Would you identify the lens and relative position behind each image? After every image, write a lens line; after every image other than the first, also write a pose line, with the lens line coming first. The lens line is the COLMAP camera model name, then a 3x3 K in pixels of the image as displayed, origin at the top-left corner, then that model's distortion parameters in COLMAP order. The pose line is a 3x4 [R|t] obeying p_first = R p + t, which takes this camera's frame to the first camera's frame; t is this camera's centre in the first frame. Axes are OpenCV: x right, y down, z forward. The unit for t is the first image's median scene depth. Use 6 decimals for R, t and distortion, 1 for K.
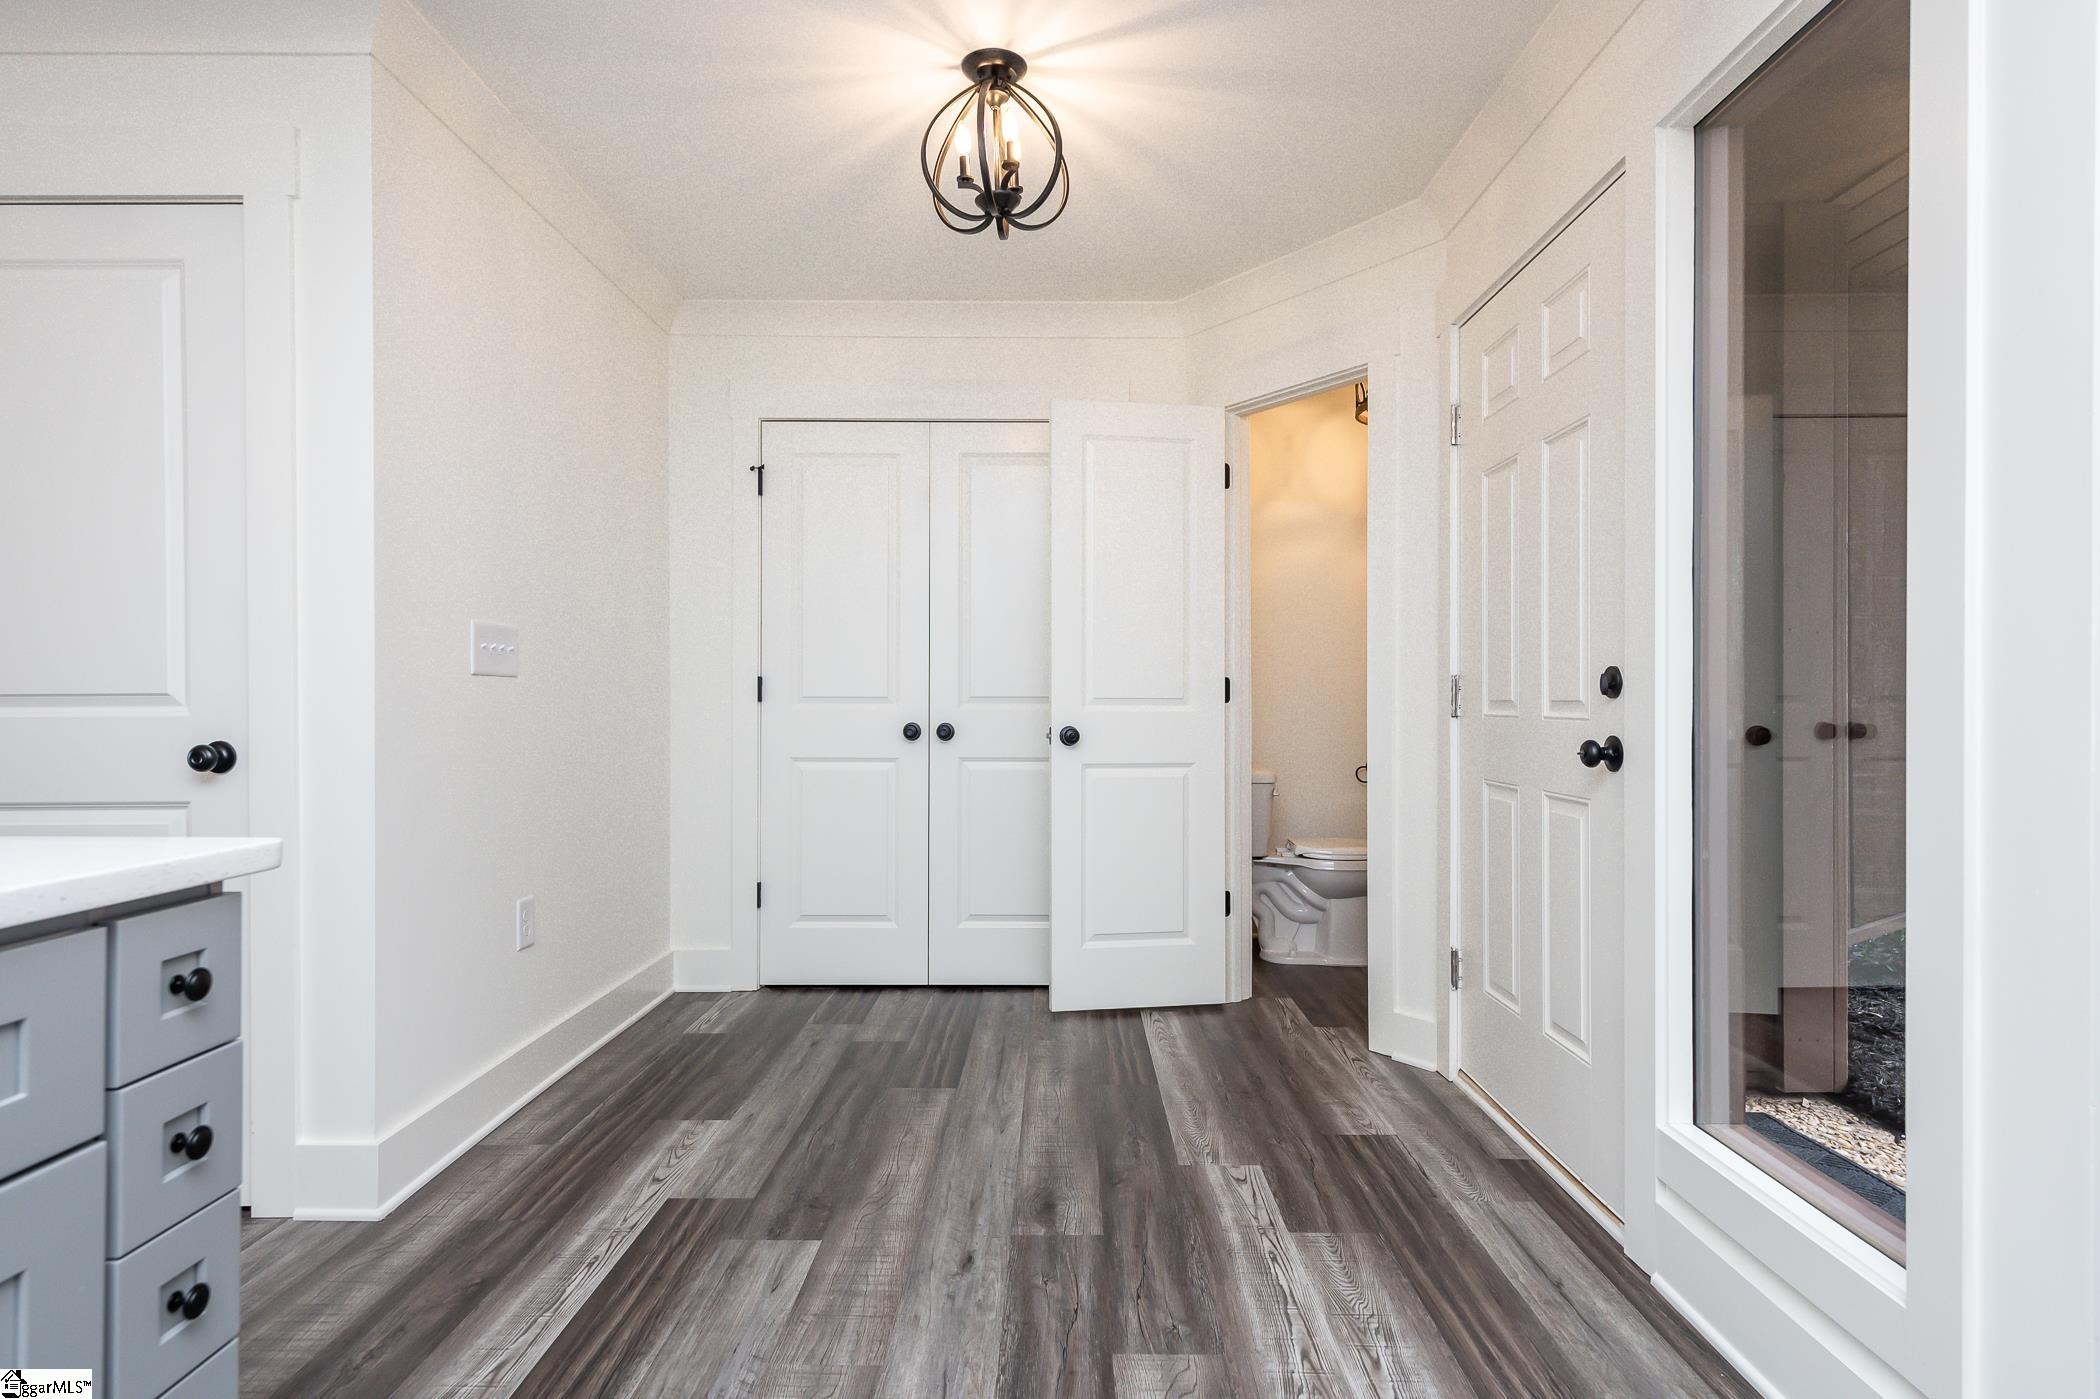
lens RADIAL K [[1078.8, 0, 1042.3], [0, 1078.8, 701.9], [0, 0, 1]] dist [0.004079, 0.001346]
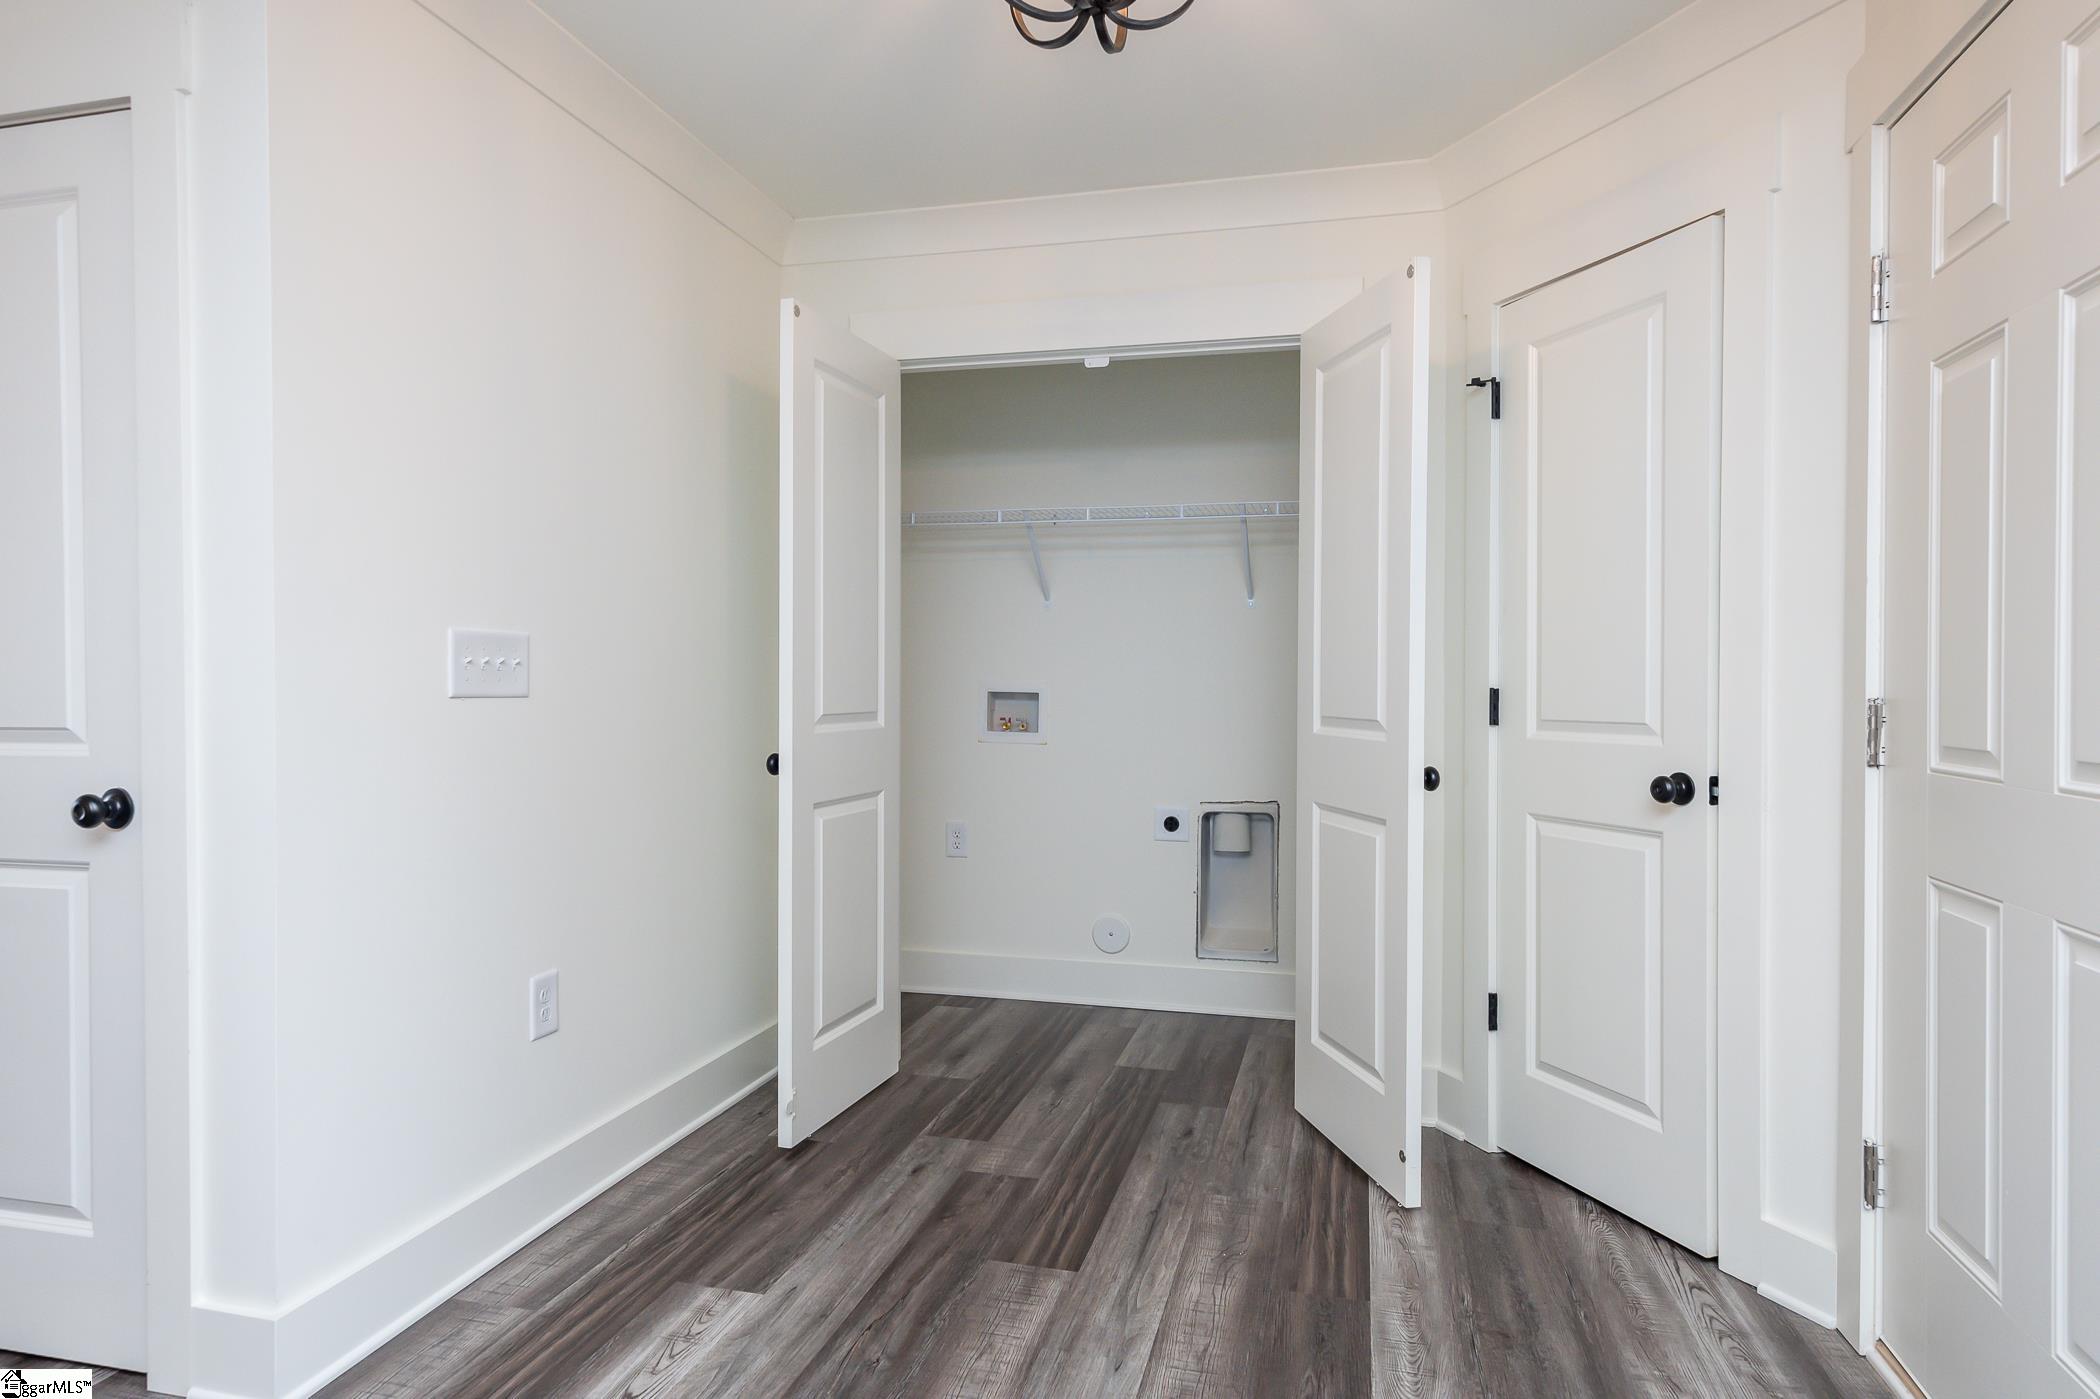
lens RADIAL K [[1189.0, 0, 1044.6], [0, 1189.0, 694.8], [0, 0, 1]] dist [0.008358, -0.002736]
pose [[0.971549, 0.004505, -0.236796, 0.088887], [-0.002292, 0.999951, 0.009622, -0.033918], [0.236828, -0.008805, 0.971512, 0.241673]]
